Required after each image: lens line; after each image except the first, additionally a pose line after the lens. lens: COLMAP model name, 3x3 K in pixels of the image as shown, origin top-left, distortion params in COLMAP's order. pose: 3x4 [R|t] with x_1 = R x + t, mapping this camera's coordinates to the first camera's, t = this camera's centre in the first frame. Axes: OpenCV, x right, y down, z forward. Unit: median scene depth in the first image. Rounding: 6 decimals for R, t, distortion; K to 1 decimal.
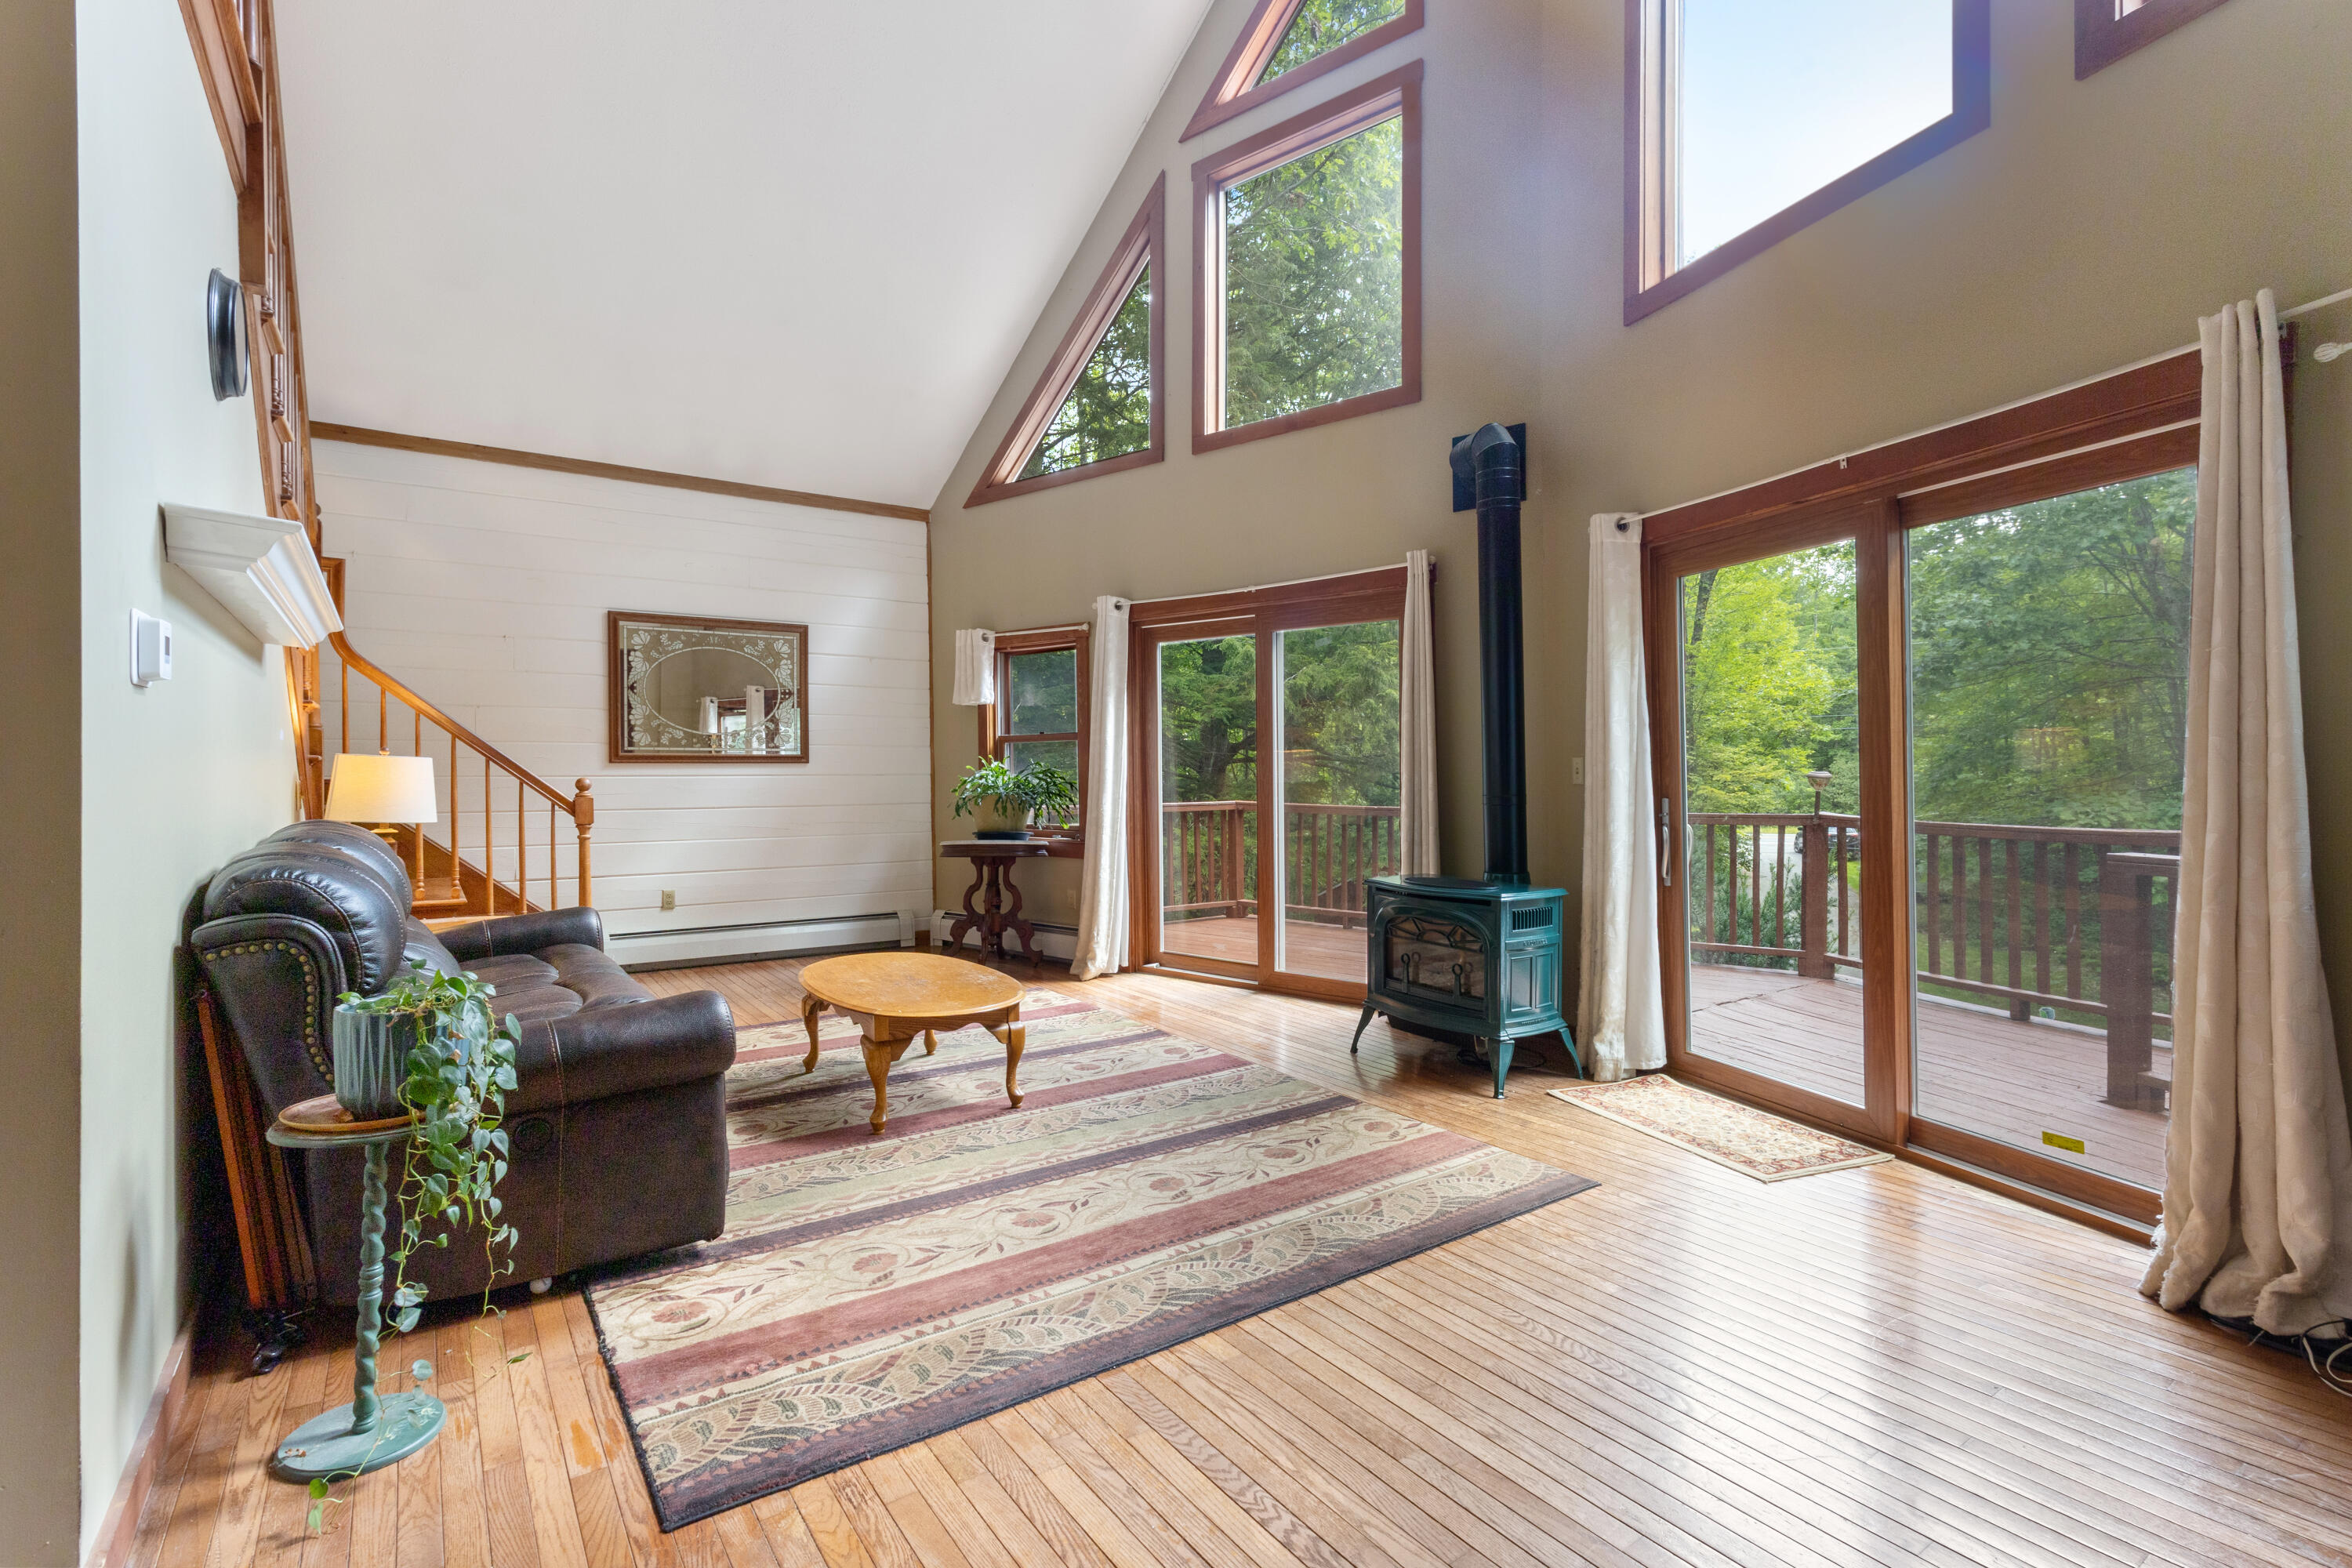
lens RADIAL K [[1097.1, 0, 1185.8], [0, 1097.1, 758.2], [0, 0, 1]] dist [-0.001429, -0.000329]
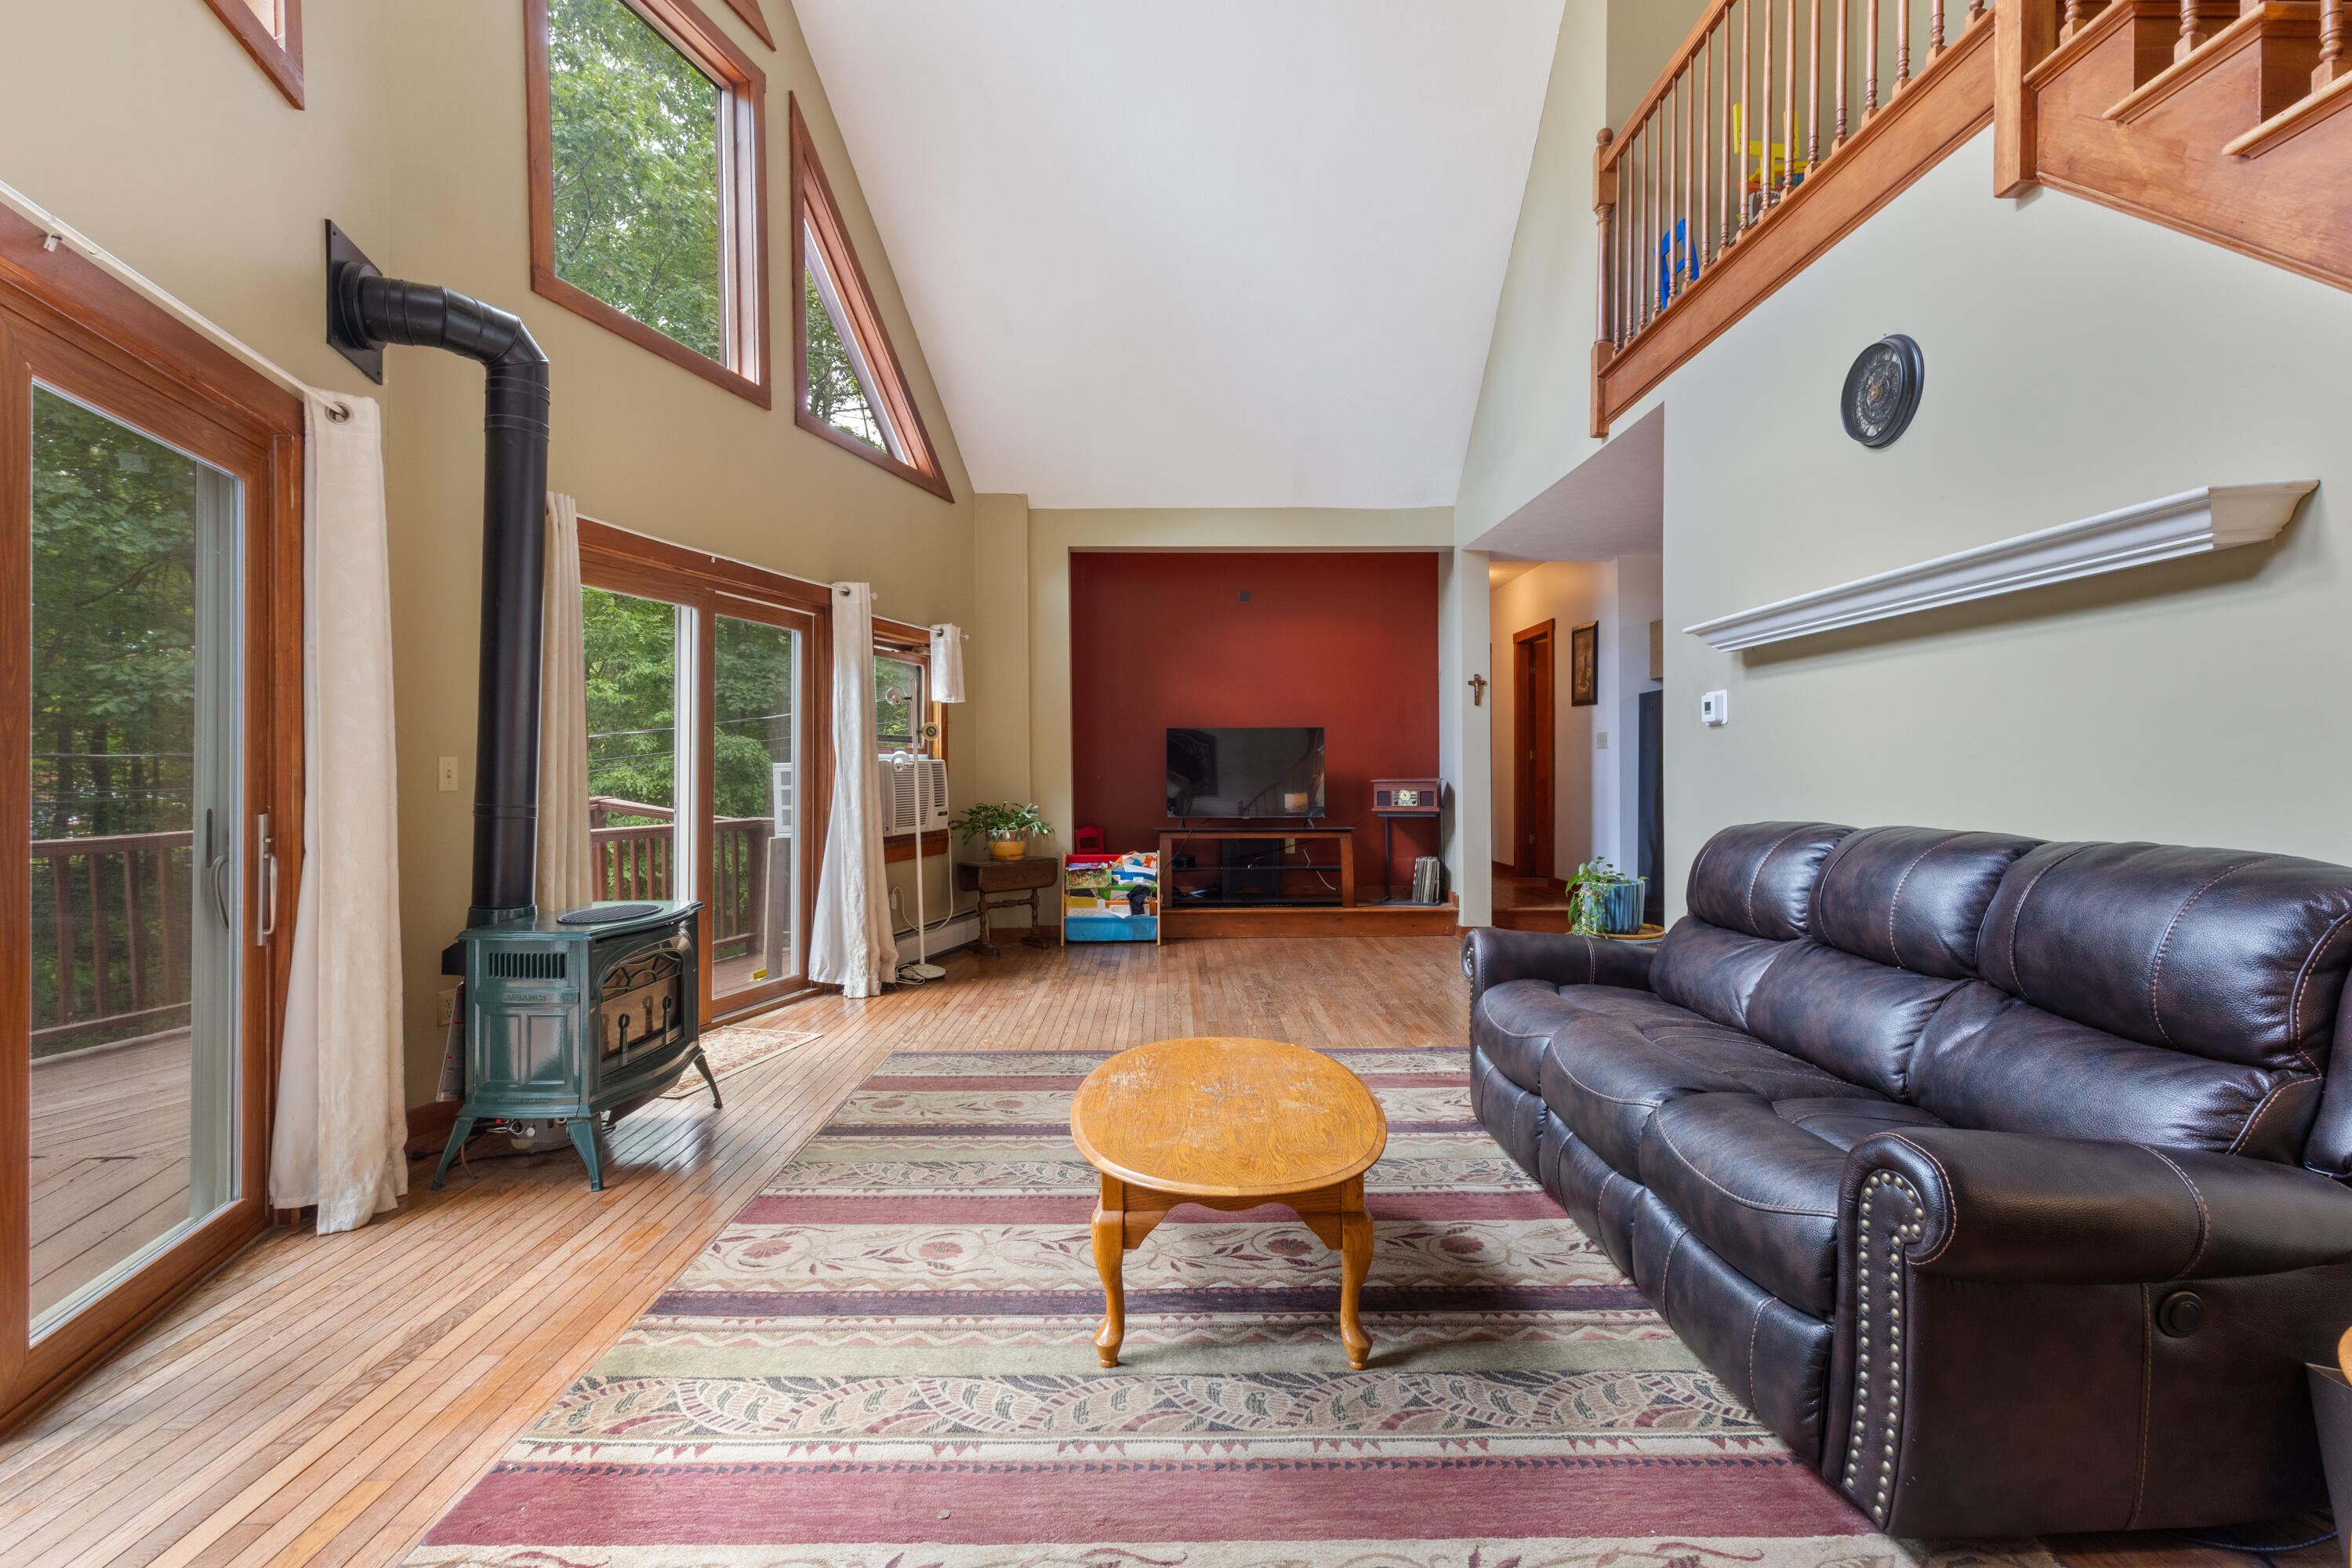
lens RADIAL K [[1092.1, 0, 1165.3], [0, 1092.1, 773.2], [0, 0, 1]] dist [-0.000780, -0.000239]
pose [[-0.813407, 0.005404, 0.581669, -0.628432], [0.002136, 0.999978, -0.006303, 0.021053], [-0.581691, -0.003885, -0.813401, 1.623379]]
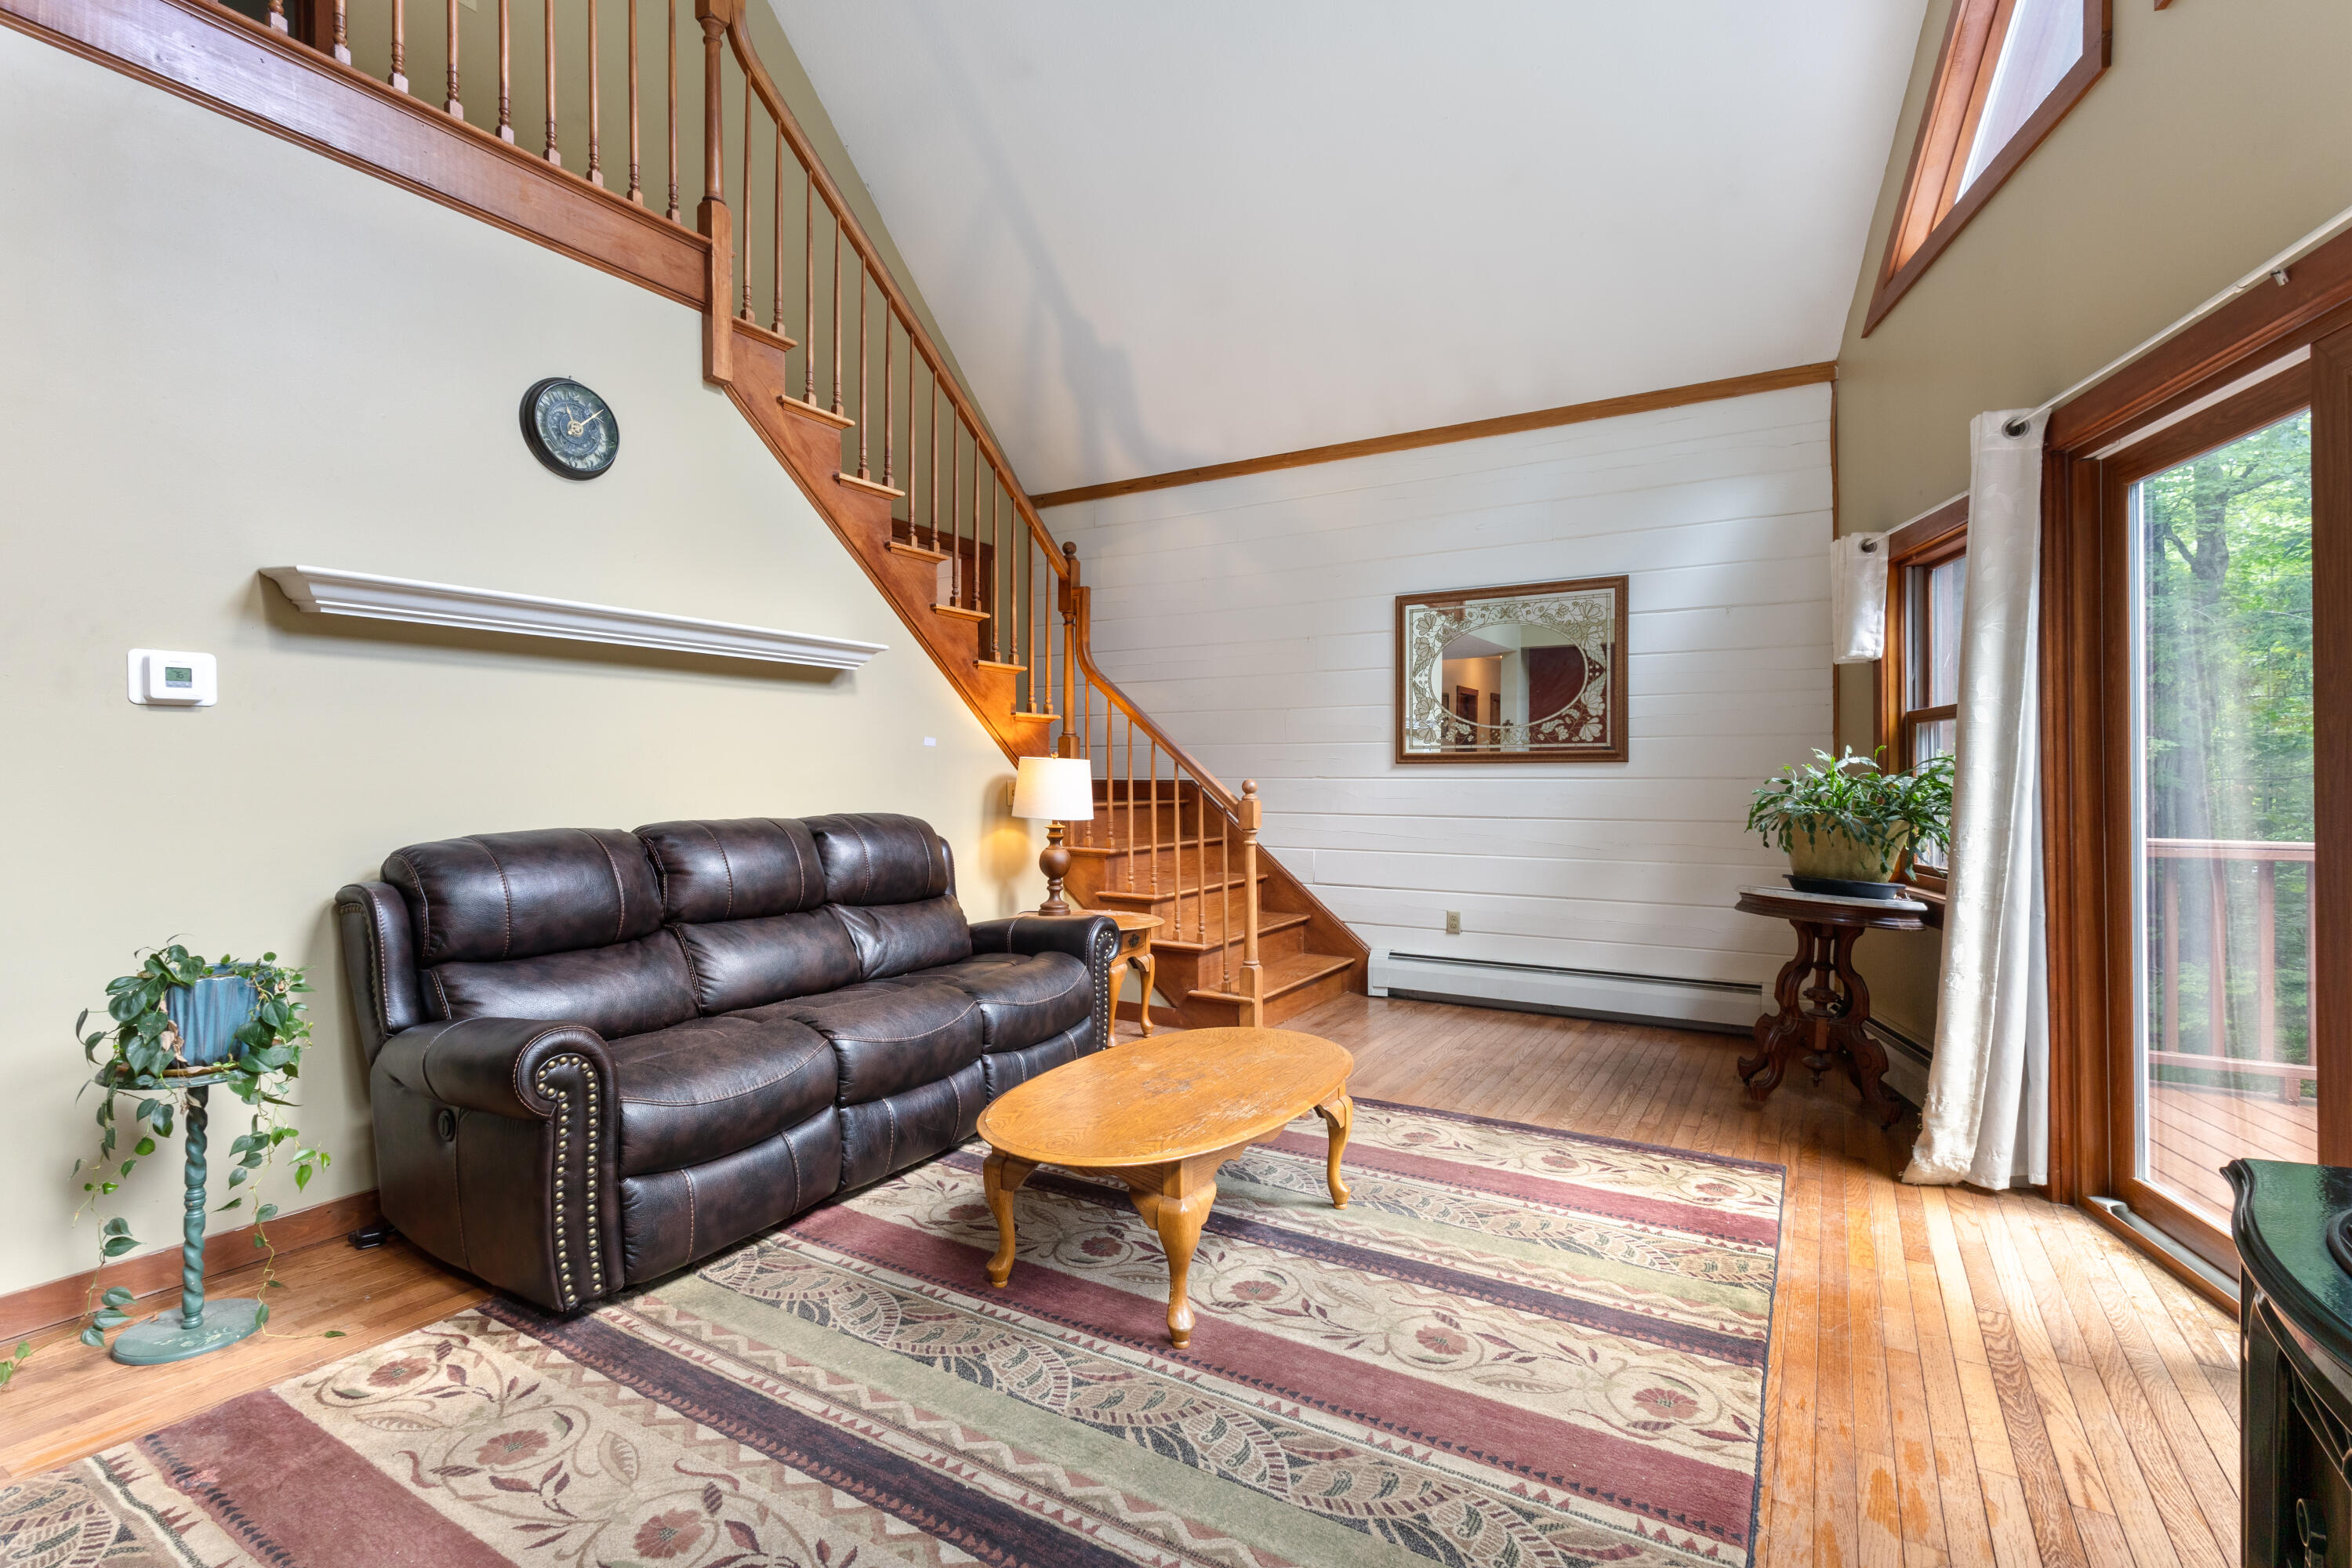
lens RADIAL K [[1092.1, 0, 1165.3], [0, 1092.1, 773.2], [0, 0, 1]] dist [-0.000780, -0.000239]
pose [[0.393809, 0.001024, -0.919192, 0.377827], [0.007619, 0.999961, 0.004378, 0.011848], [0.919161, -0.008727, 0.393786, 0.772235]]
